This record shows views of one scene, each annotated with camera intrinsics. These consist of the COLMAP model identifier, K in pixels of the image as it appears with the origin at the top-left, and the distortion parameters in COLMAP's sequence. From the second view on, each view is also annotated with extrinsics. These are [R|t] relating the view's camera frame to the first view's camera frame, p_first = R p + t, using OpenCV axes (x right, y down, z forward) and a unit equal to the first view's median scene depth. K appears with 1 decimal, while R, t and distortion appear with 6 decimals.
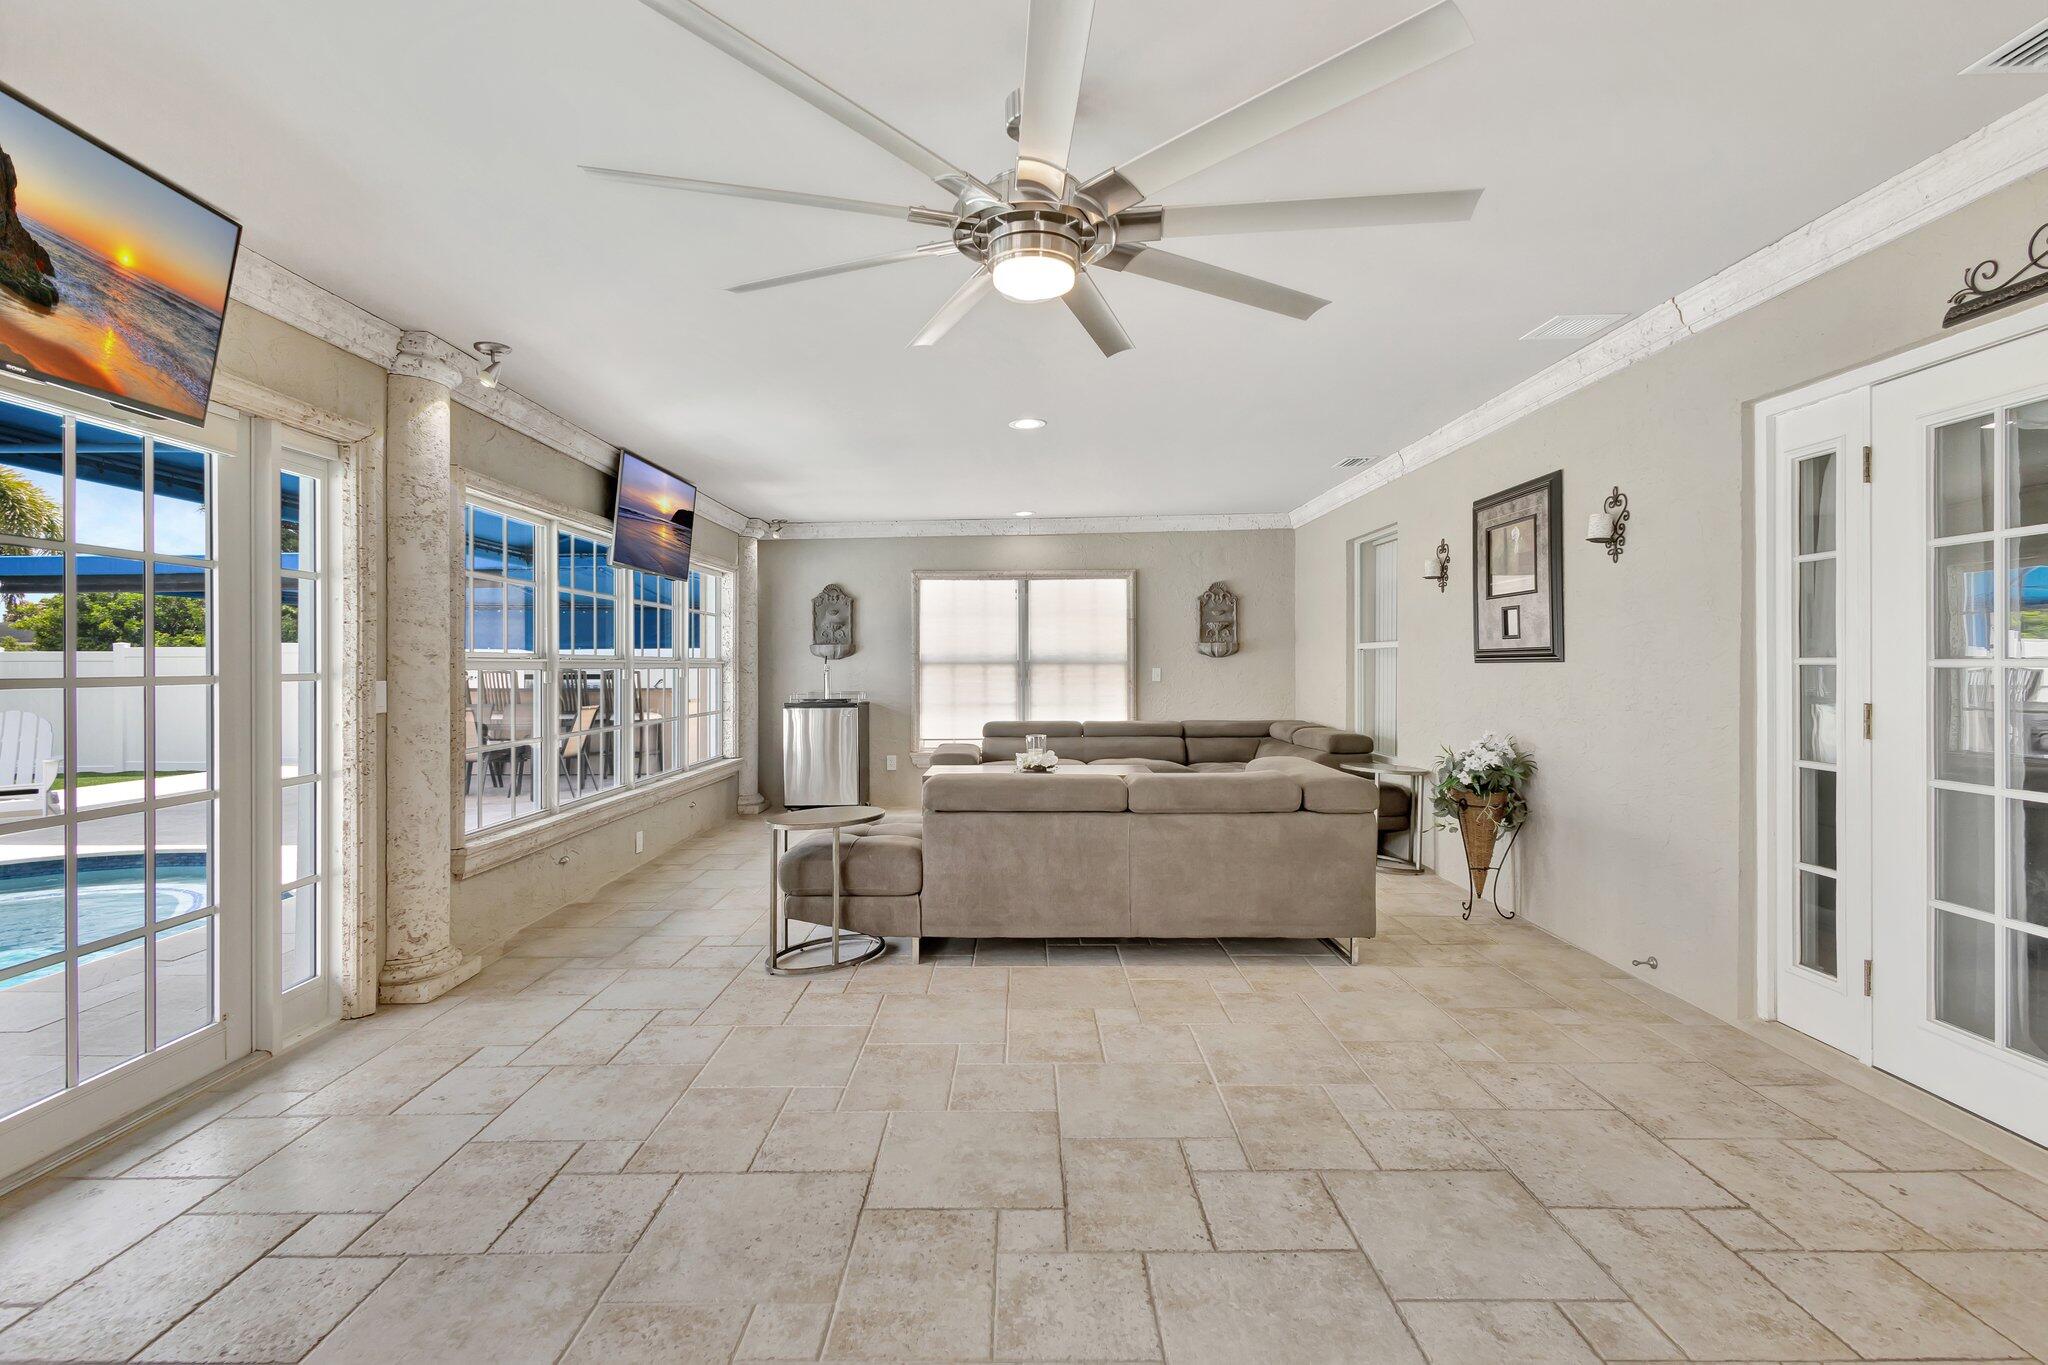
lens RADIAL K [[940.0, 0, 1022.8], [0, 940.0, 664.9], [0, 0, 1]] dist [0.005294, -0.000027]
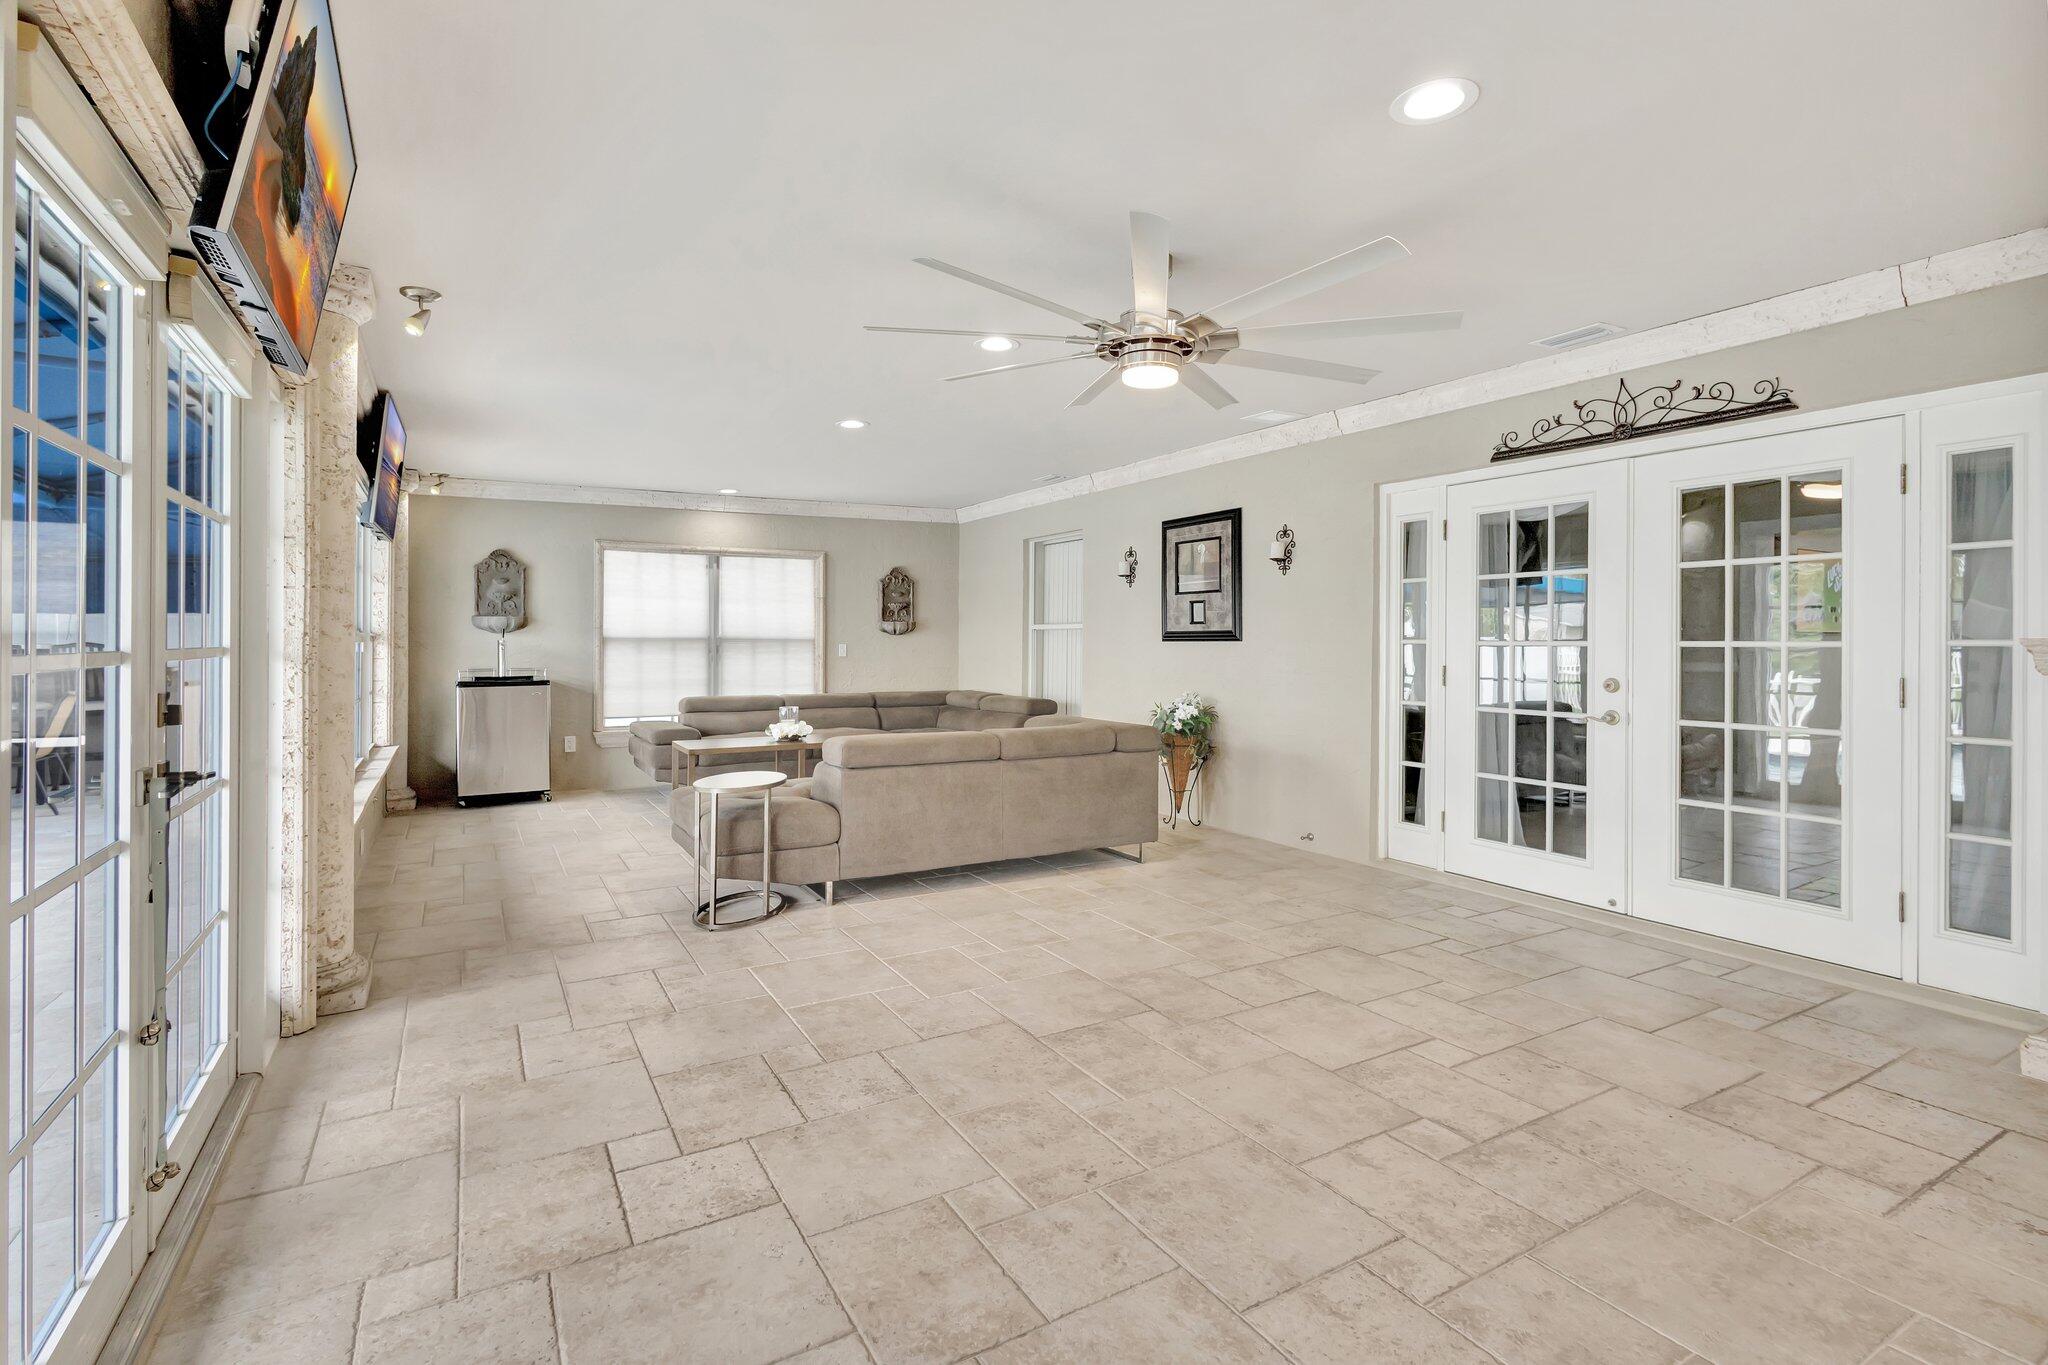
lens RADIAL K [[953.7, 0, 1025.9], [0, 953.7, 645.4], [0, 0, 1]] dist [0.005196, 0.000523]
pose [[0.863759, 0.004257, 0.503888, -0.495726], [-0.006092, 0.999979, 0.001993, 0.002756], [-0.503869, -0.004791, 0.863767, -0.105415]]
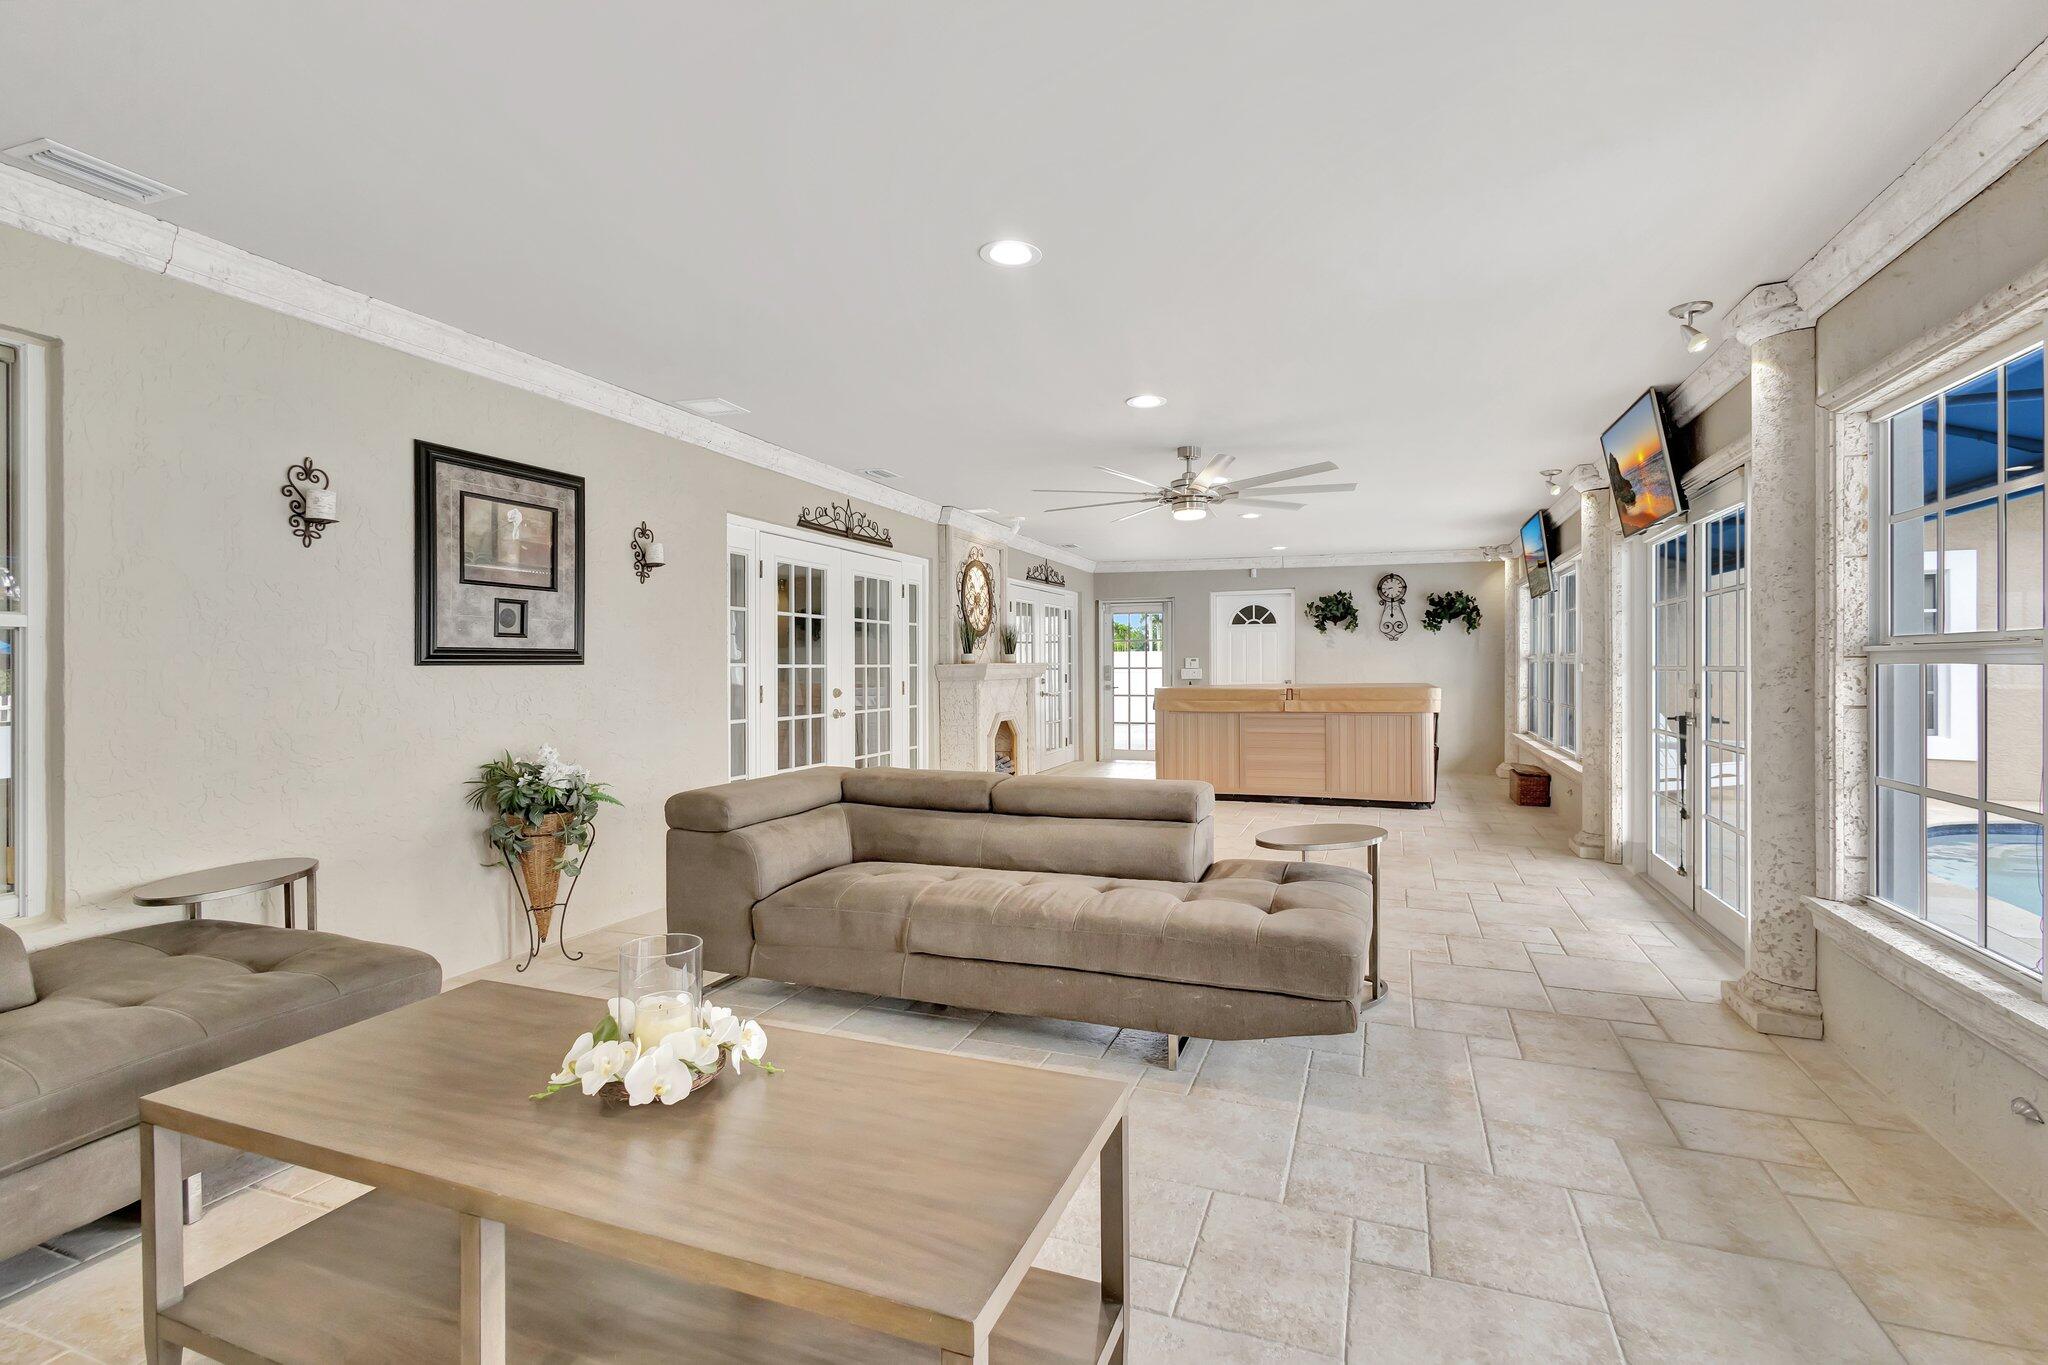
lens RADIAL K [[953.1, 0, 1028.2], [0, 953.1, 666.9], [0, 0, 1]] dist [0.004055, 0.000150]
pose [[-0.934266, 0.007885, 0.356491, -0.281491], [0.008171, 0.999966, -0.000704, 0.004514], [-0.356484, 0.002255, -0.934299, 1.999297]]
